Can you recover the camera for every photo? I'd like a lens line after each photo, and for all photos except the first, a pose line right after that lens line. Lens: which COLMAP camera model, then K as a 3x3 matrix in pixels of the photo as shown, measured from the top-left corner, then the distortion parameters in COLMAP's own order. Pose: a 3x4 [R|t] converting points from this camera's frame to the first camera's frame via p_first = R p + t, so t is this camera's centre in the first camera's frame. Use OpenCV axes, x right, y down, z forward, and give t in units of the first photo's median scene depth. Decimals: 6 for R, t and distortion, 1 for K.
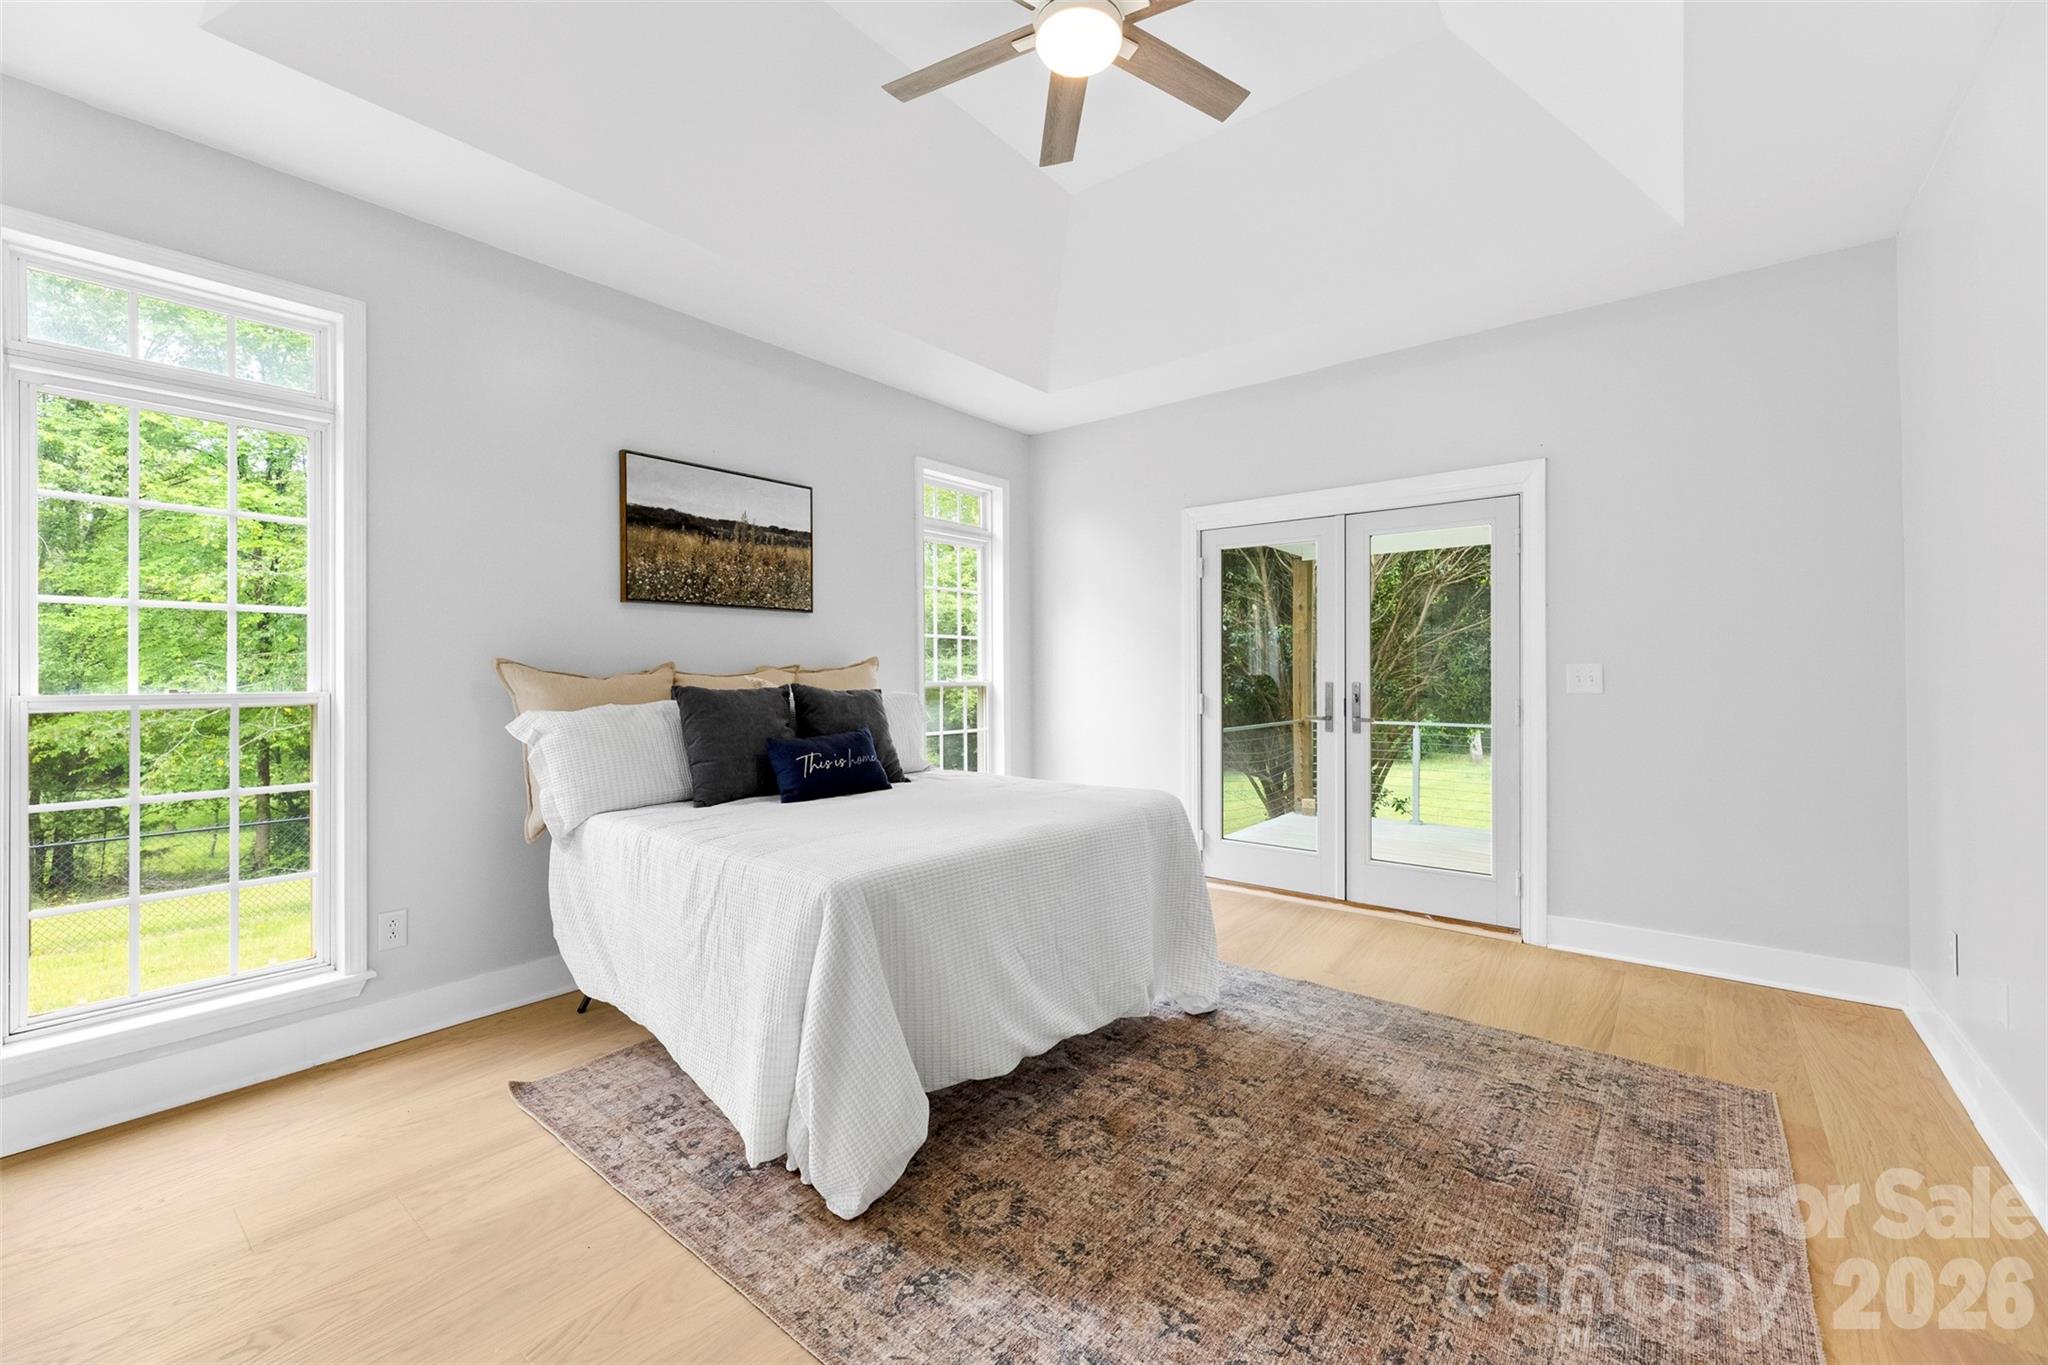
lens RADIAL K [[842.7, 0, 1017.4], [0, 842.7, 669.3], [0, 0, 1]] dist [0.000282, 0.000246]
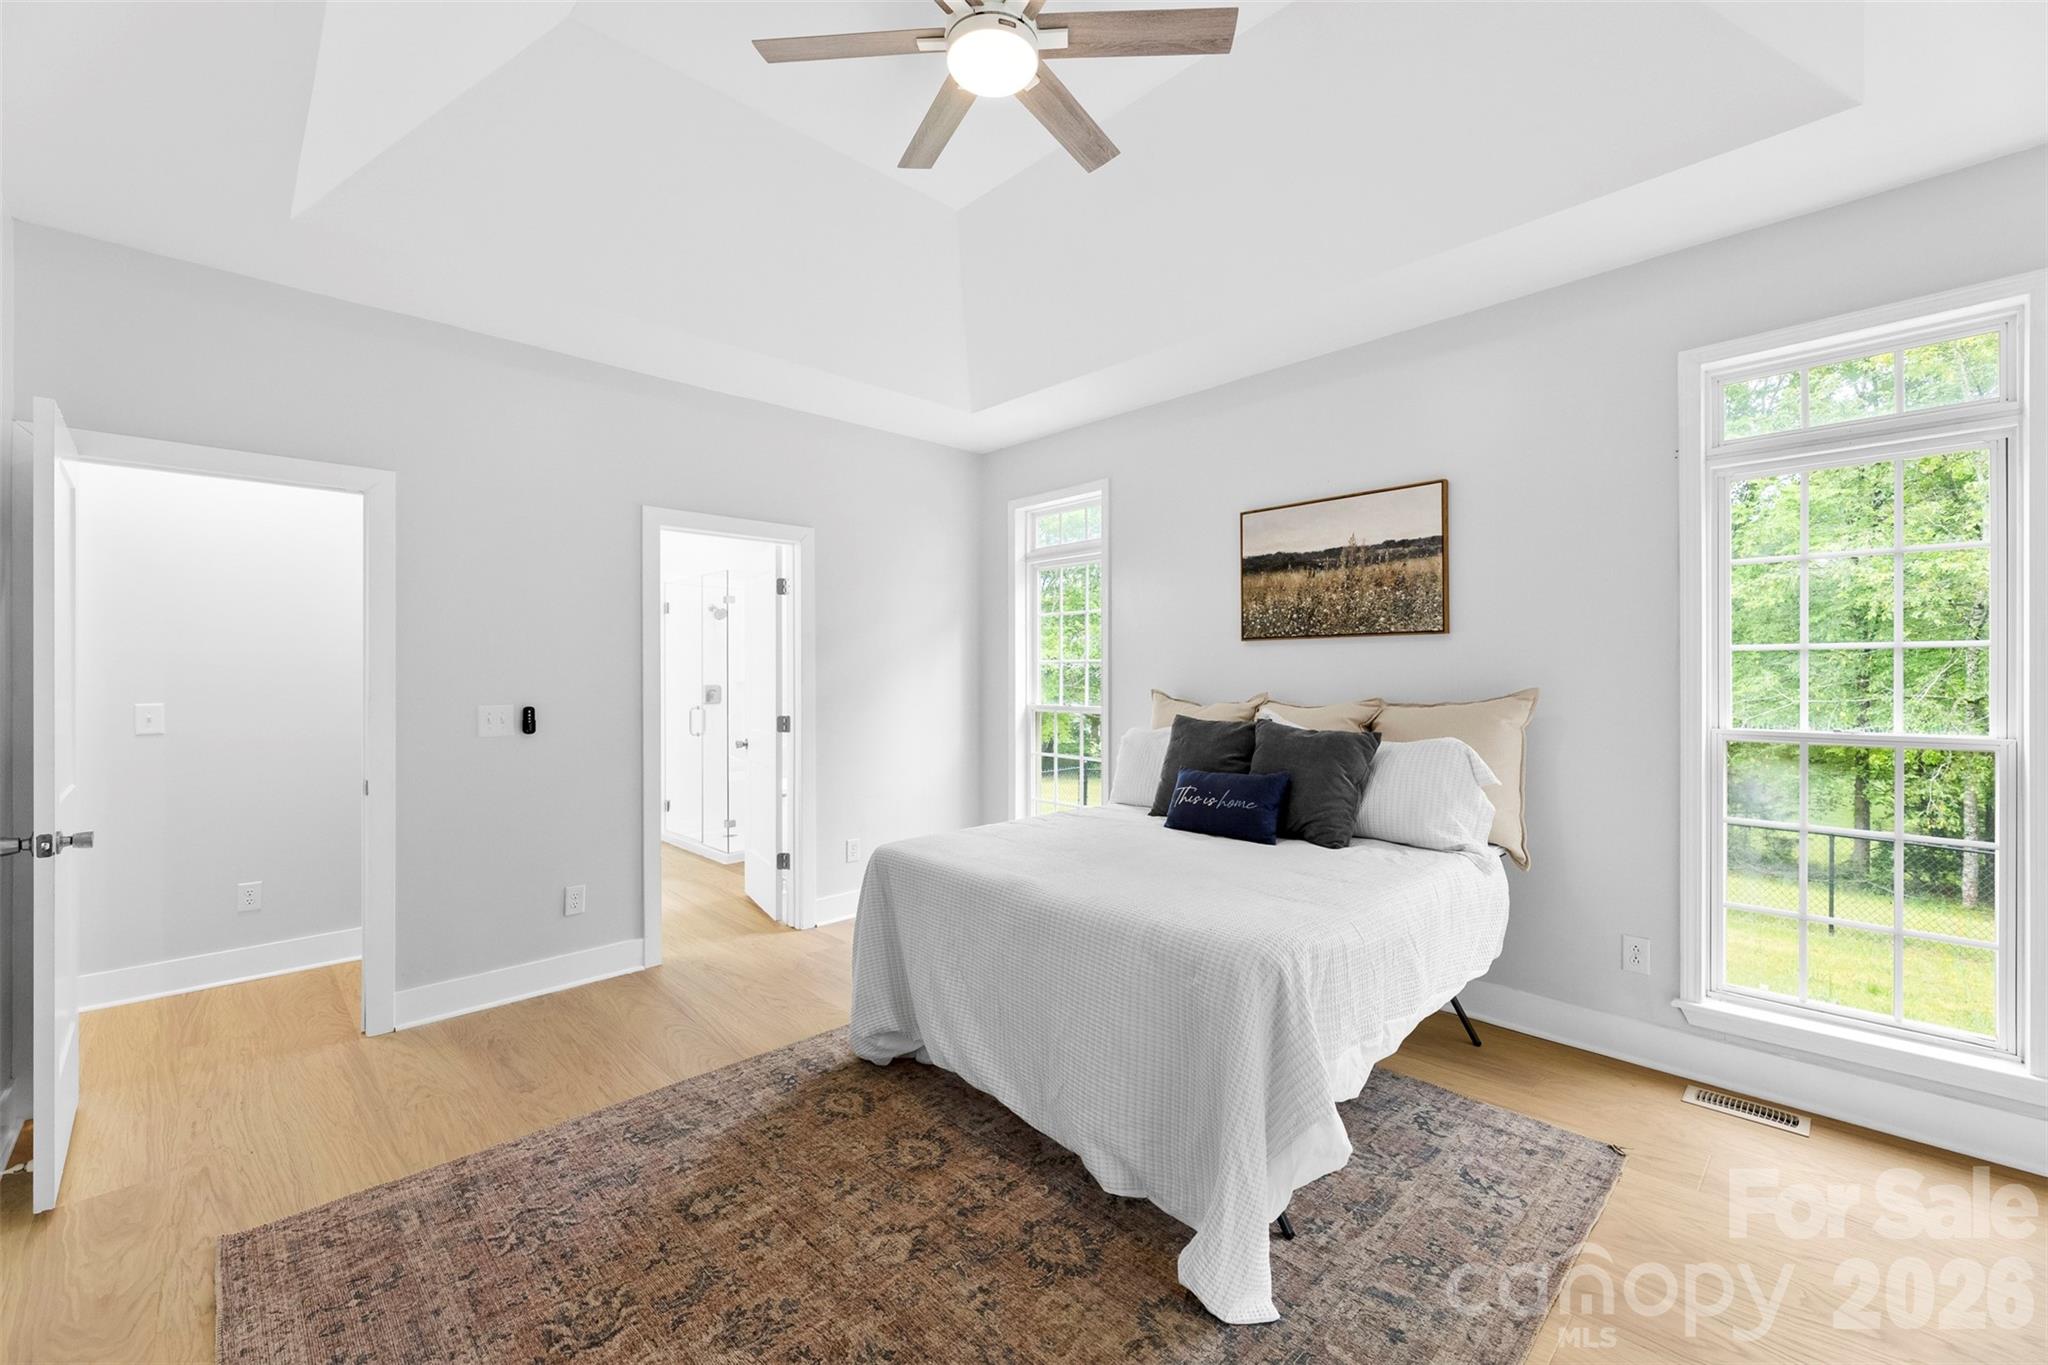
lens RADIAL K [[842.7, 0, 1017.4], [0, 842.7, 669.3], [0, 0, 1]] dist [0.000282, 0.000246]
pose [[-0.137211, 0.000512, -0.990542, 1.002390], [0.006259, 0.999980, -0.000351, -0.056430], [0.990522, -0.006248, -0.137212, 1.139333]]
